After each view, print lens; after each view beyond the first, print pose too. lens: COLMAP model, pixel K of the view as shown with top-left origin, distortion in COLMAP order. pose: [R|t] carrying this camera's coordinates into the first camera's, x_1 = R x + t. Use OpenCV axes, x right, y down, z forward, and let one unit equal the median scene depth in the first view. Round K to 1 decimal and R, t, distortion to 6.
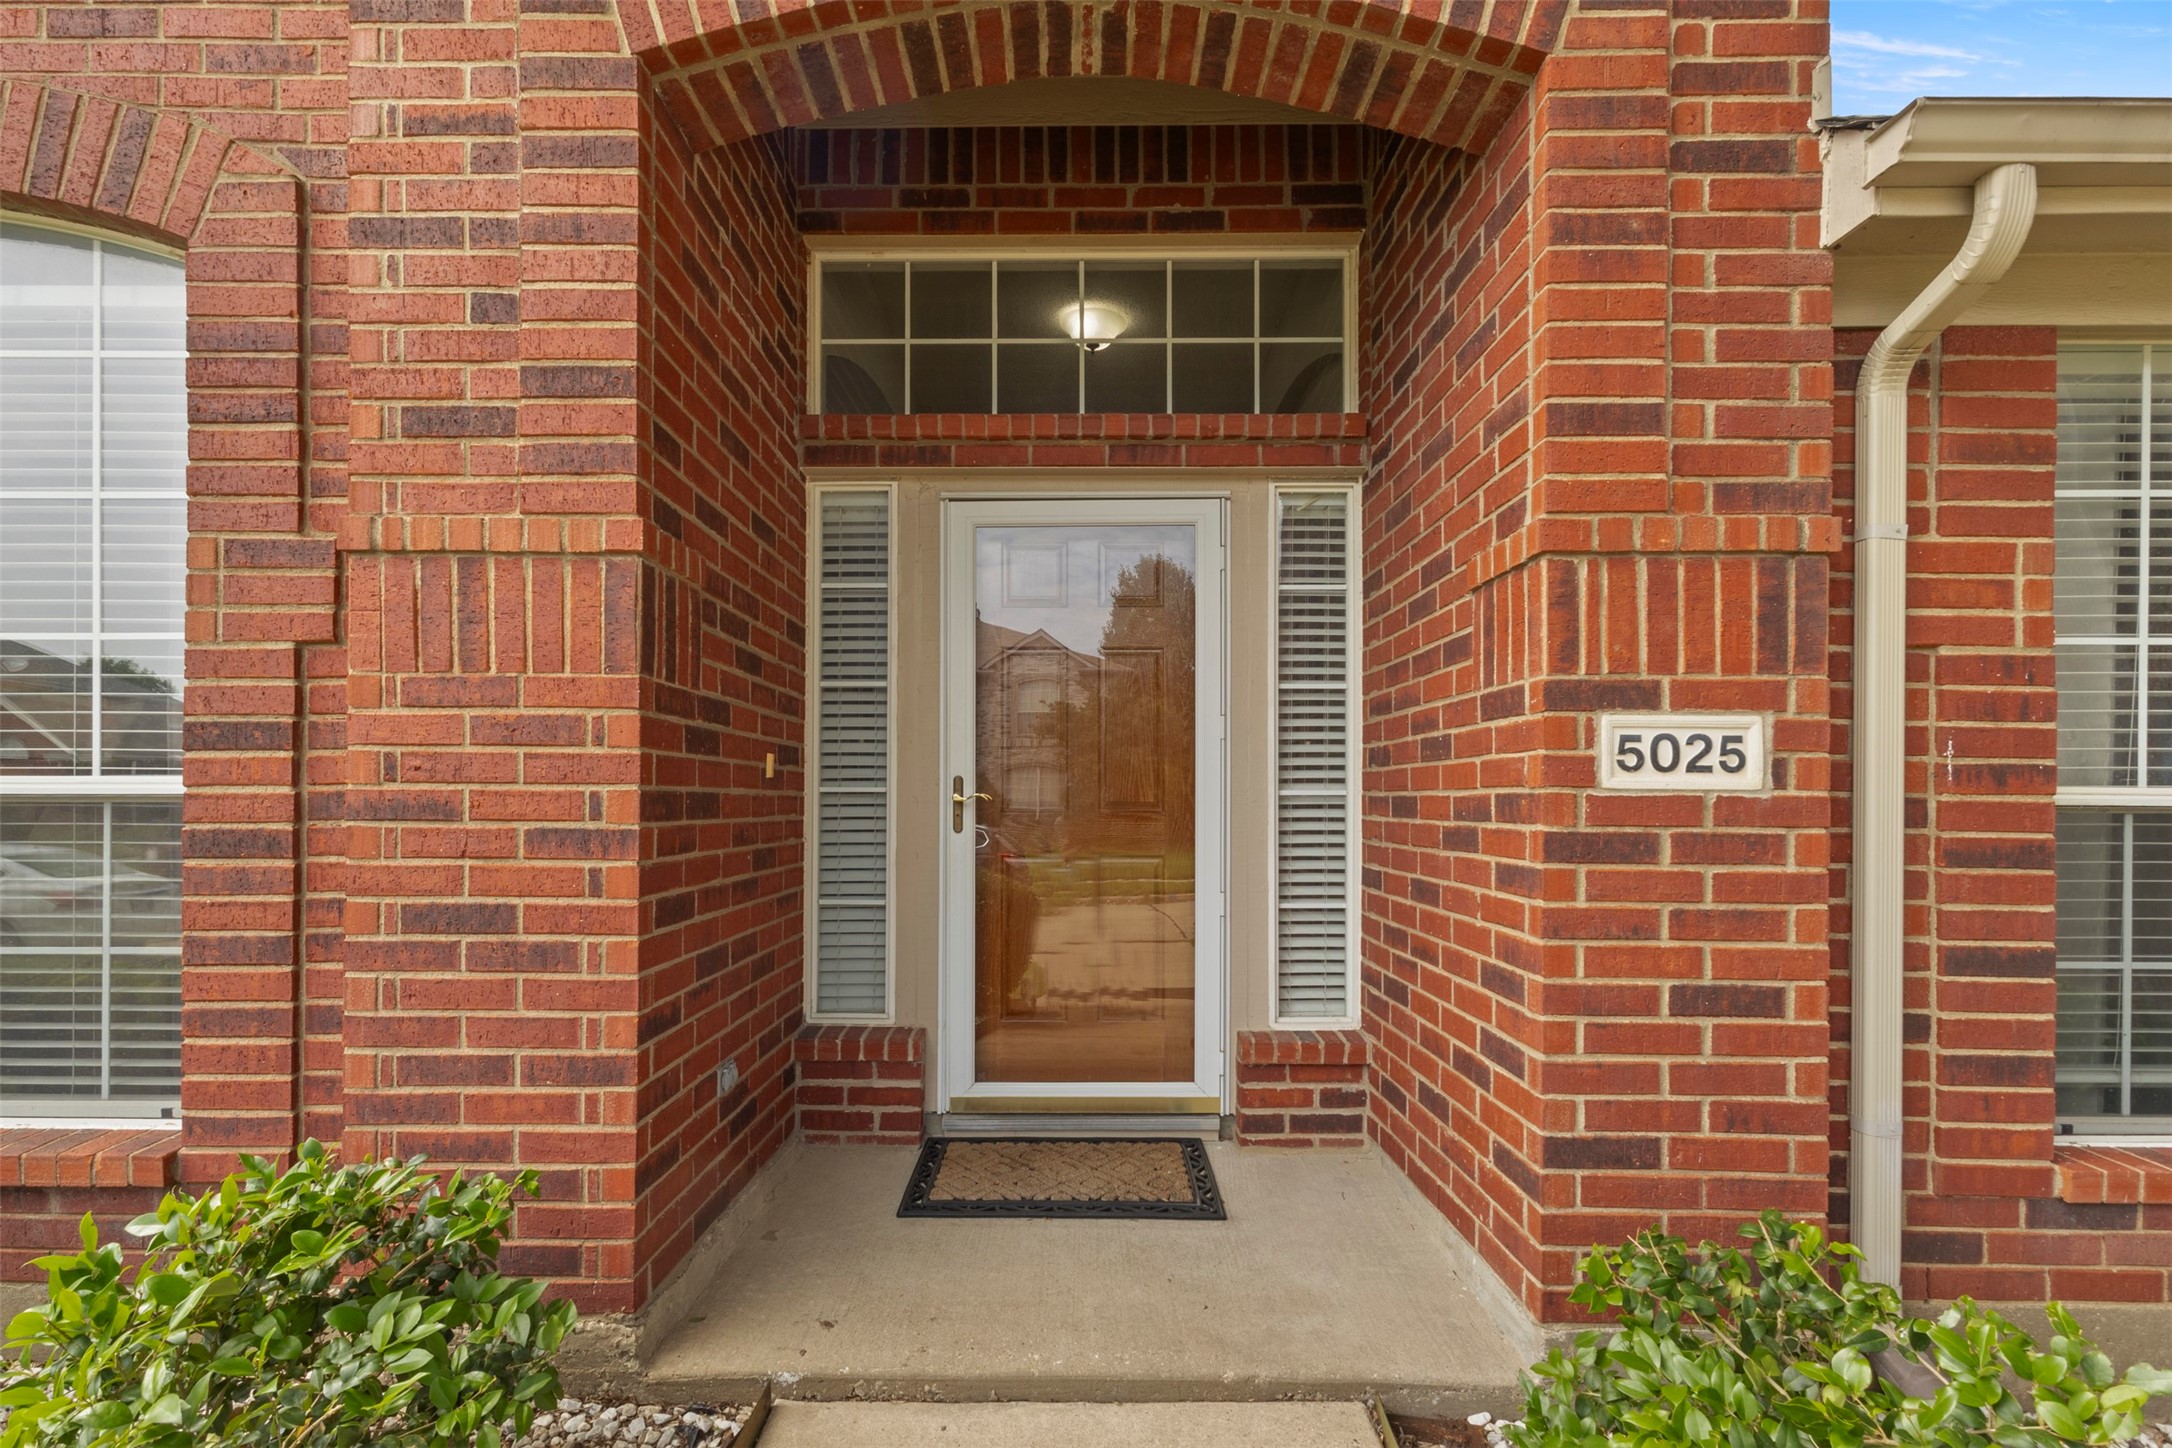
lens RADIAL K [[1019.7, 0, 1082.2], [0, 1019.7, 778.5], [0, 0, 1]] dist [0.000935, 0.000236]
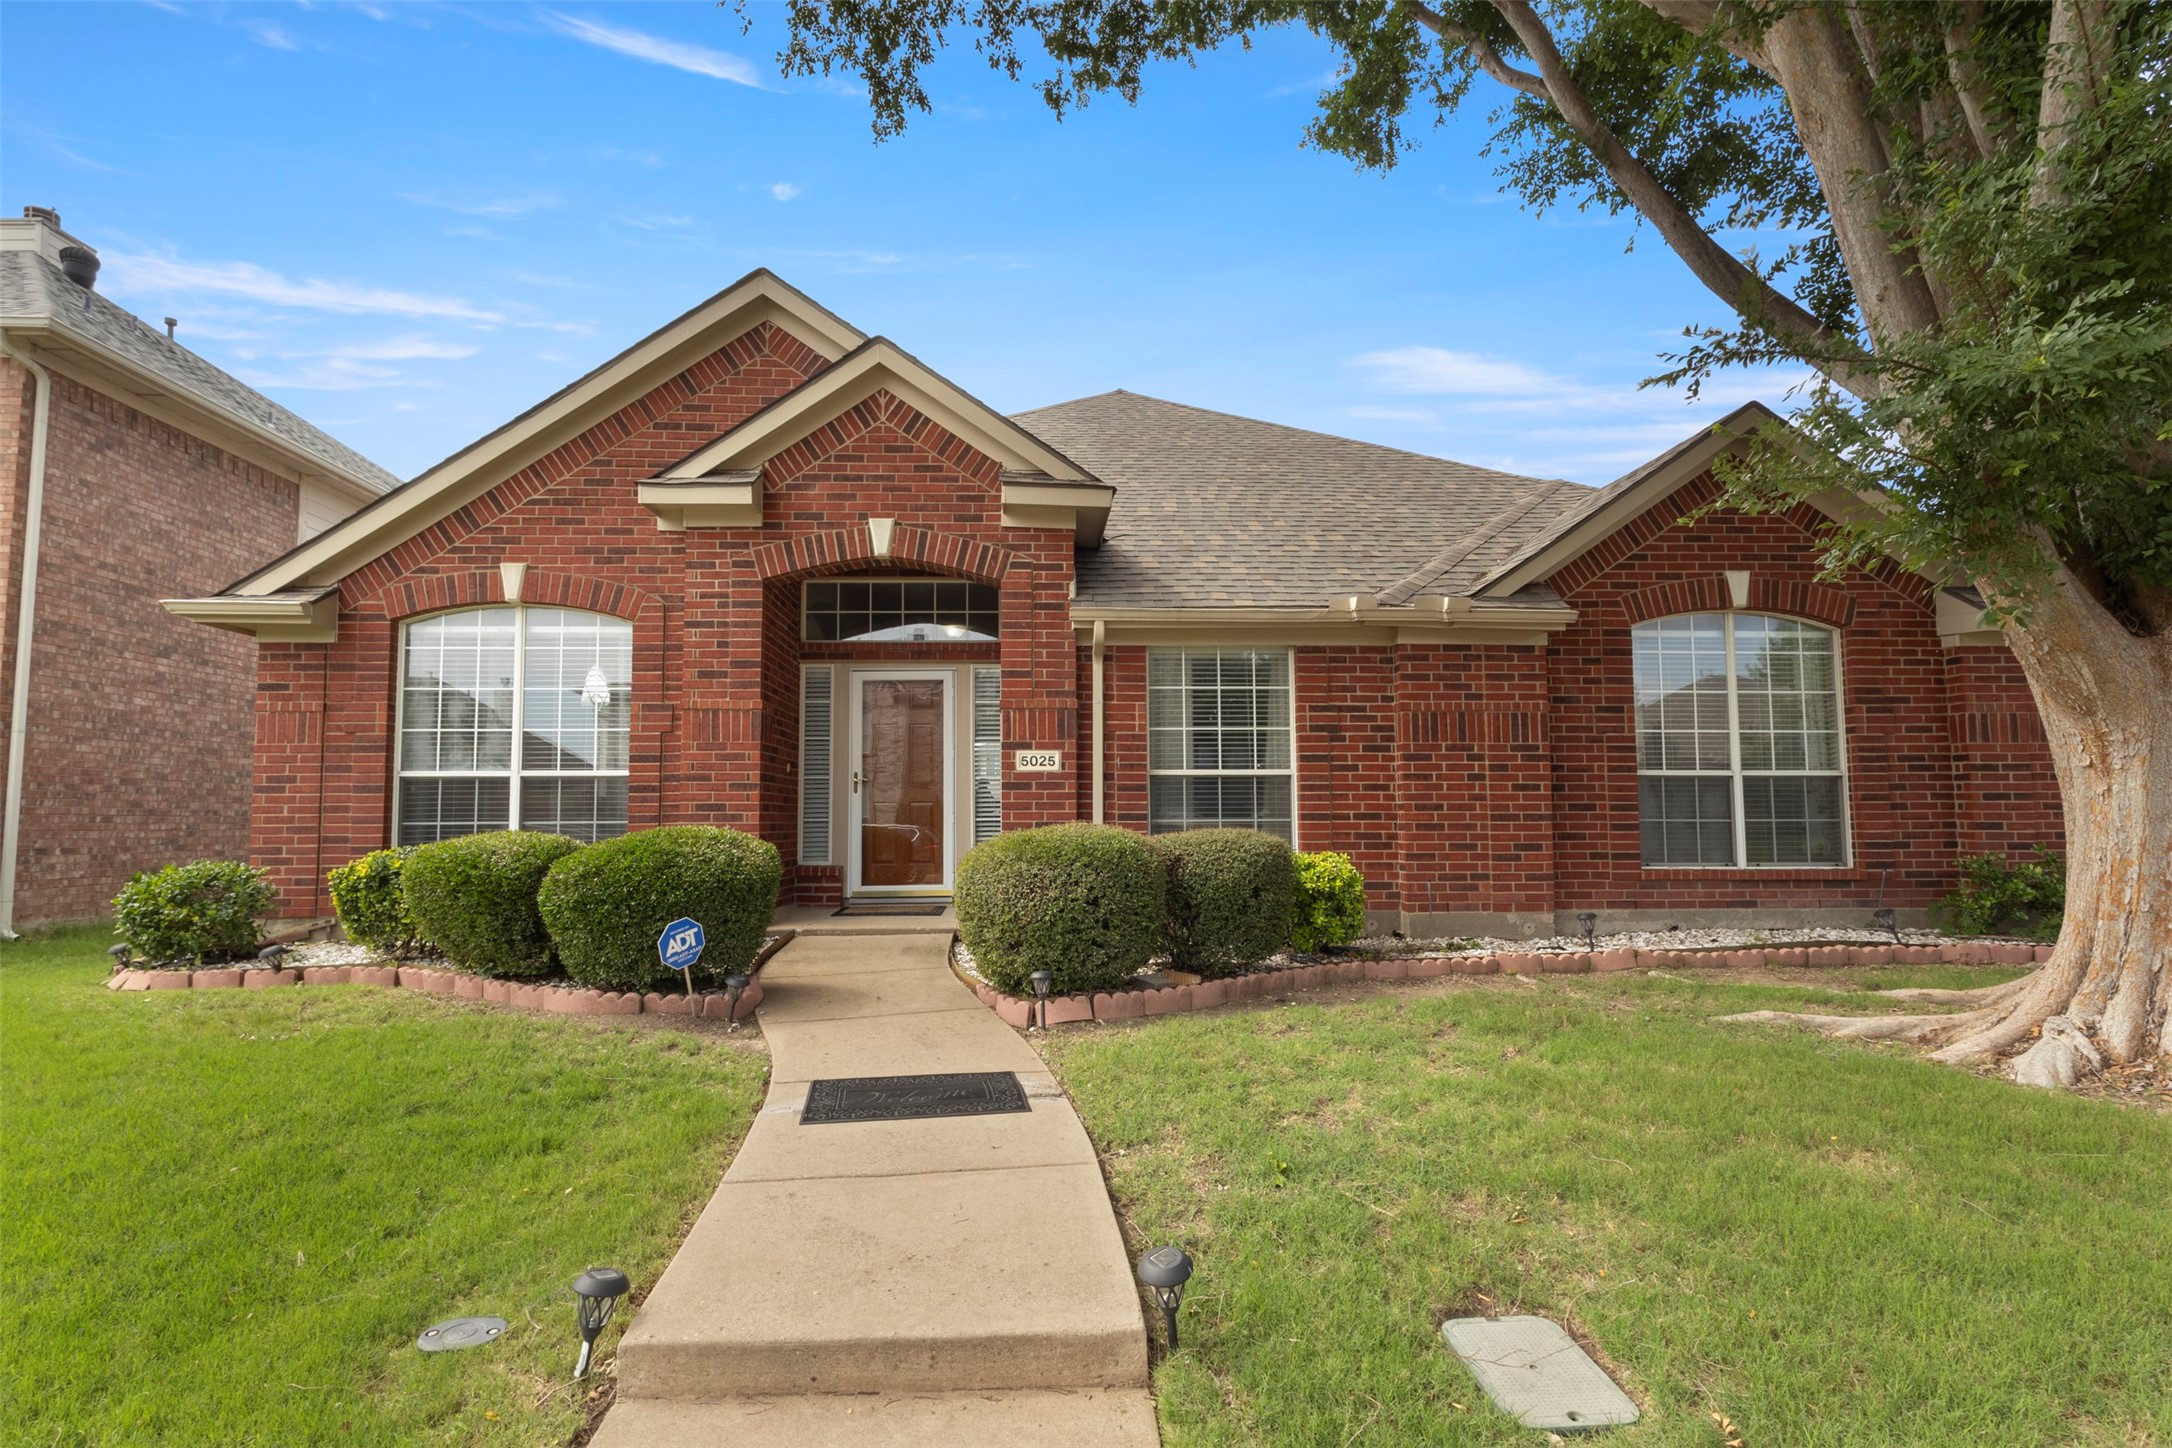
lens RADIAL K [[1013.5, 0, 1076.7], [0, 1013.5, 736.4], [0, 0, 1]] dist [0.001540, 0.000587]
pose [[0.999202, -0.005224, 0.039595, 0.573489], [0.007576, 0.998199, -0.059506, 0.108479], [-0.039213, 0.059758, 0.997442, -2.738508]]
